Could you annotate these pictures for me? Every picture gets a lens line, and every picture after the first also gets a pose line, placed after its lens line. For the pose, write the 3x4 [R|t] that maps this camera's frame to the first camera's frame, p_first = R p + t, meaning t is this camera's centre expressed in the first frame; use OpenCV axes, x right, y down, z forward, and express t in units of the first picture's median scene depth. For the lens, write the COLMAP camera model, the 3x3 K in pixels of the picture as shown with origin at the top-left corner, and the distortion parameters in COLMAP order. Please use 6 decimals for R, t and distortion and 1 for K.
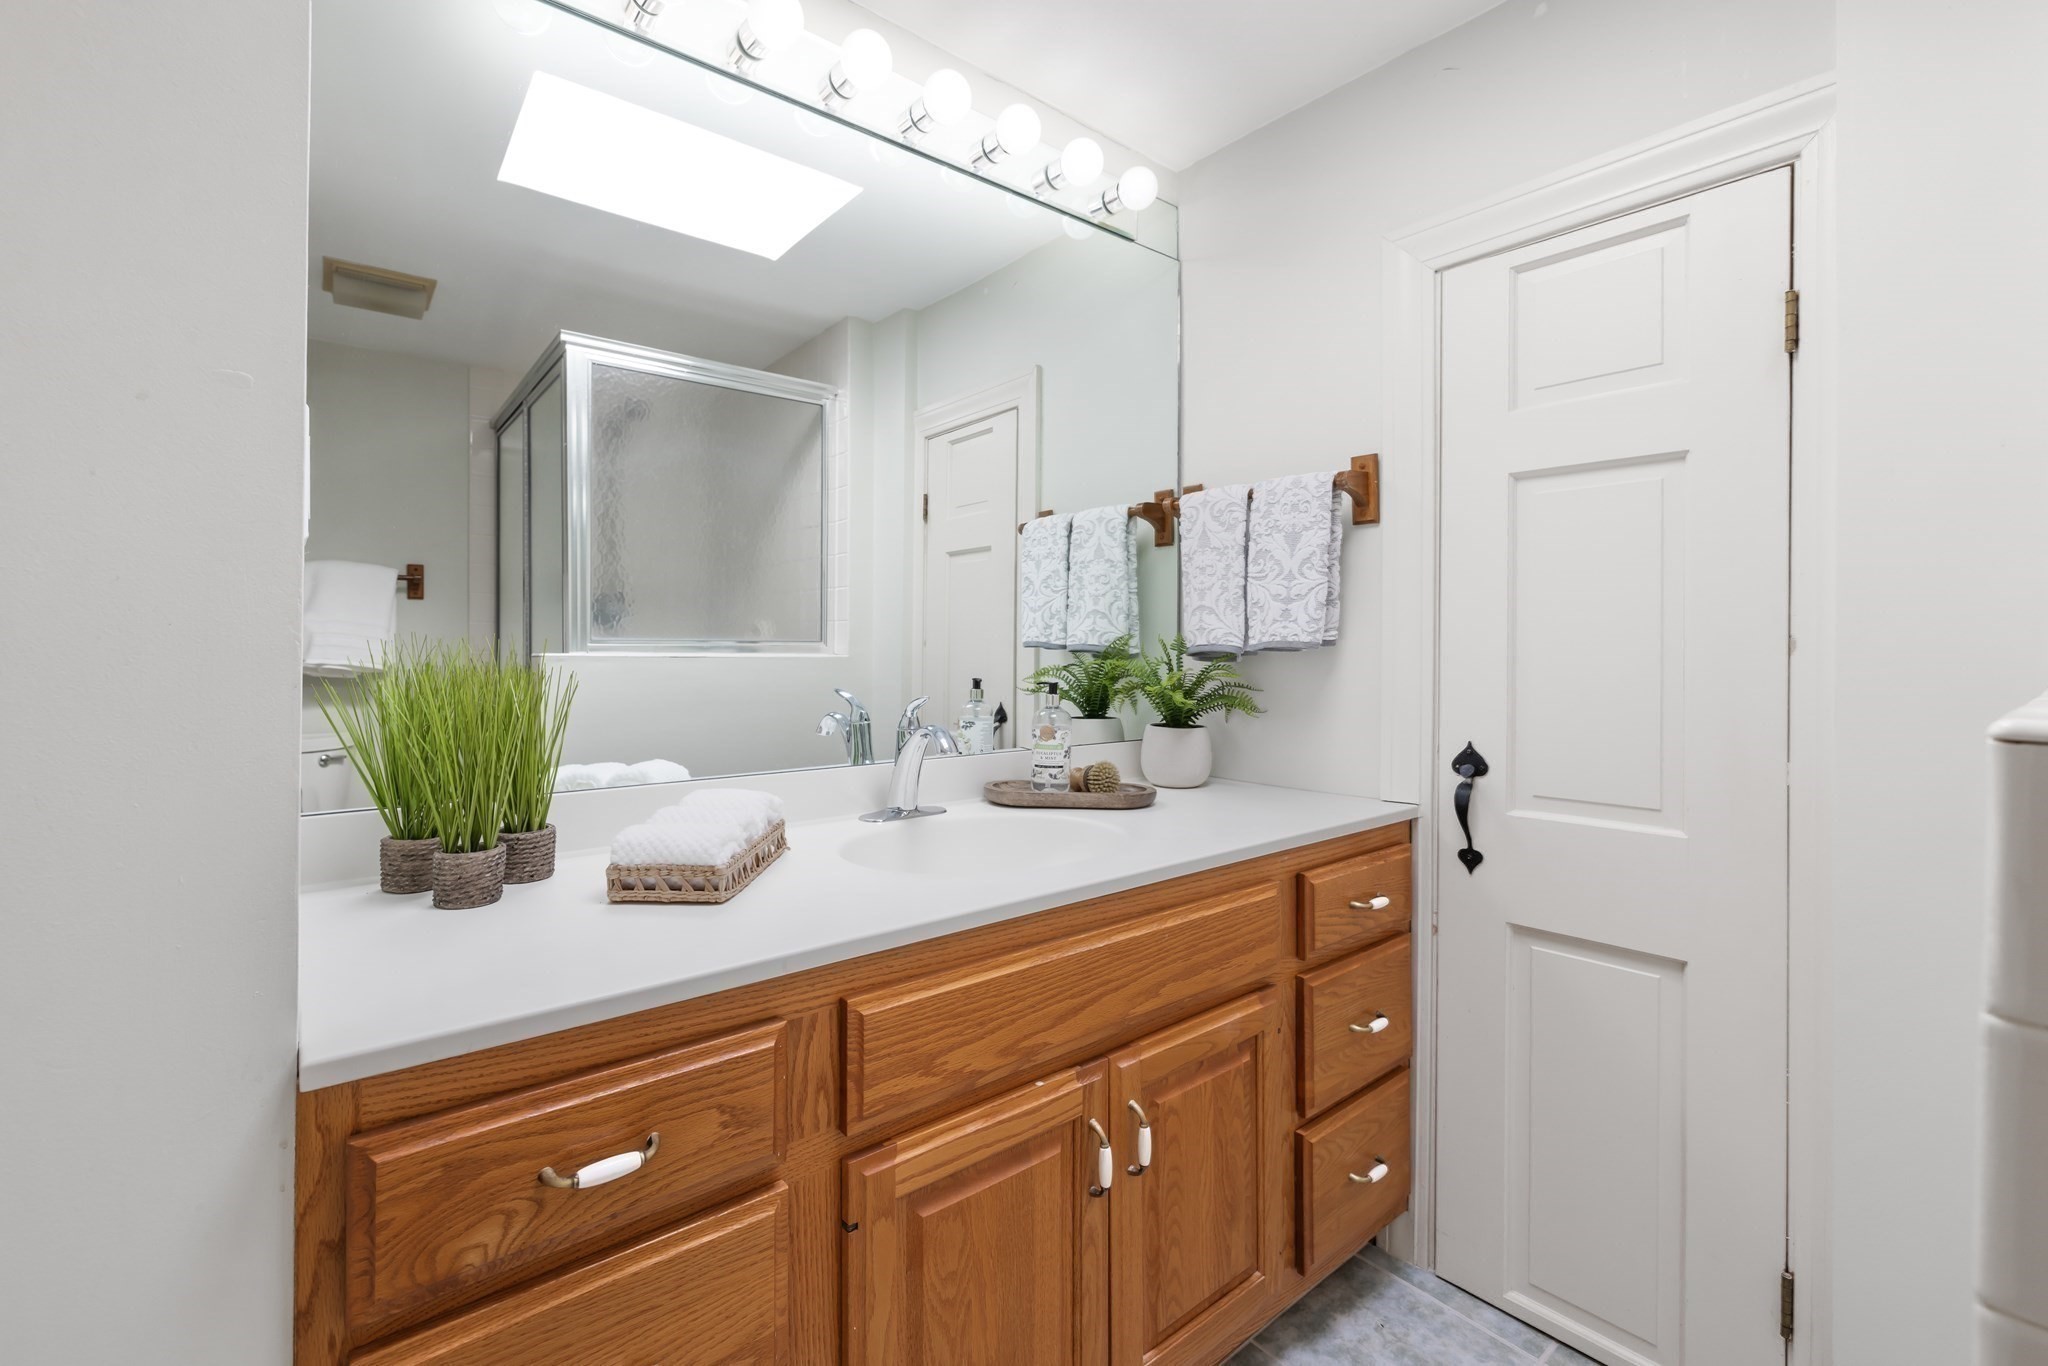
lens RADIAL K [[892.8, 0, 1023.8], [0, 892.8, 643.0], [0, 0, 1]] dist [-0.000406, -0.000327]
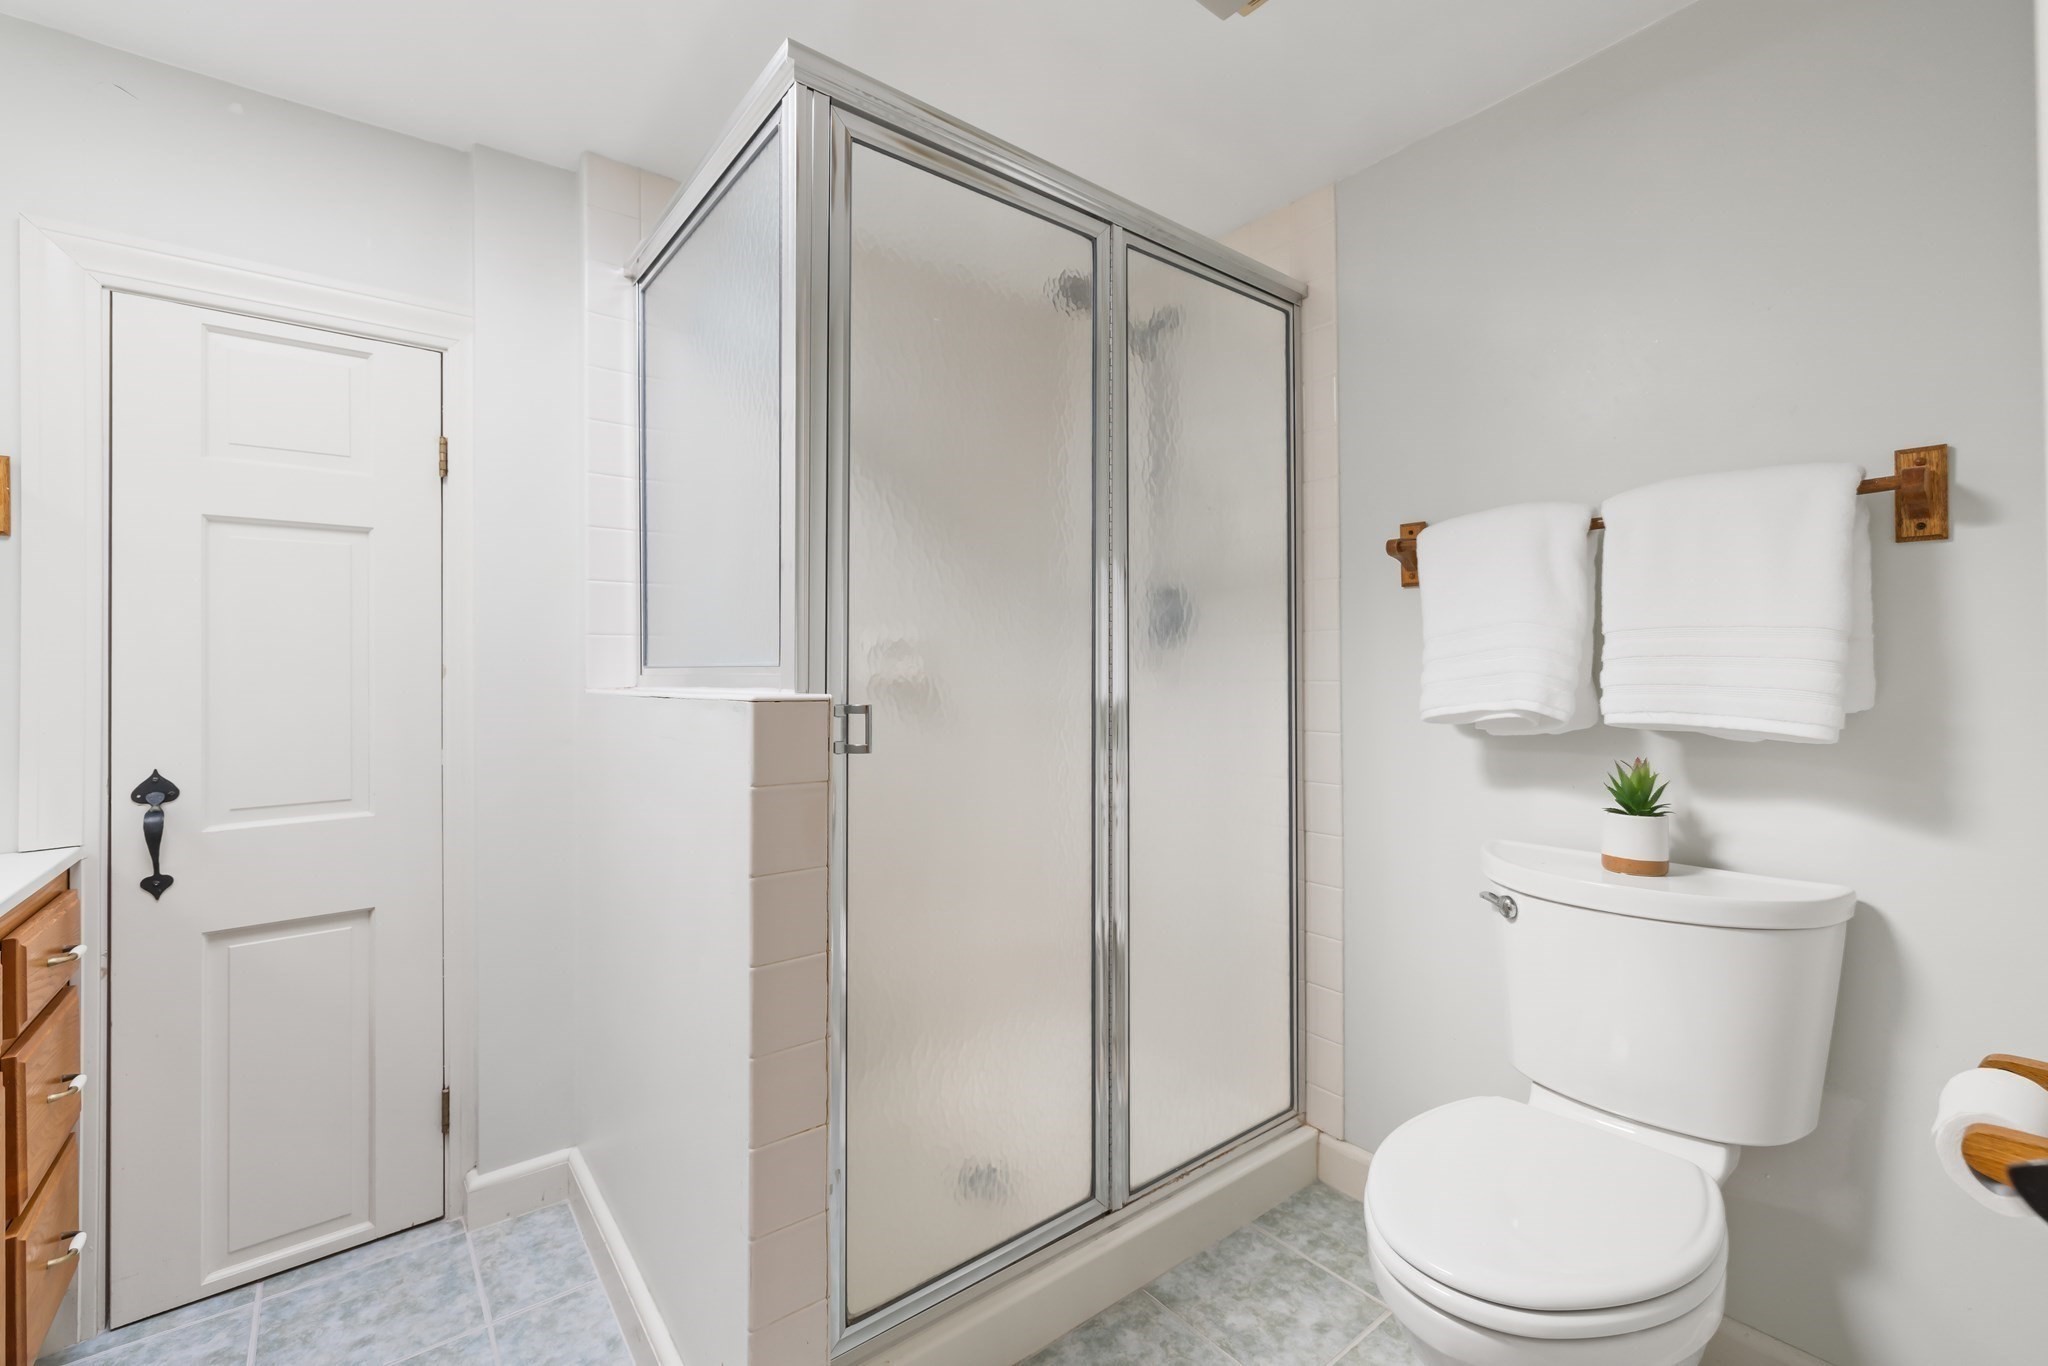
lens RADIAL K [[862.6, 0, 1014.9], [0, 862.6, 669.6], [0, 0, 1]] dist [-0.001344, -0.000161]
pose [[0.028570, -0.005774, 0.999575, -0.461892], [0.007710, 0.999955, 0.005556, -0.001167], [-0.999562, 0.007548, 0.028613, -0.005680]]
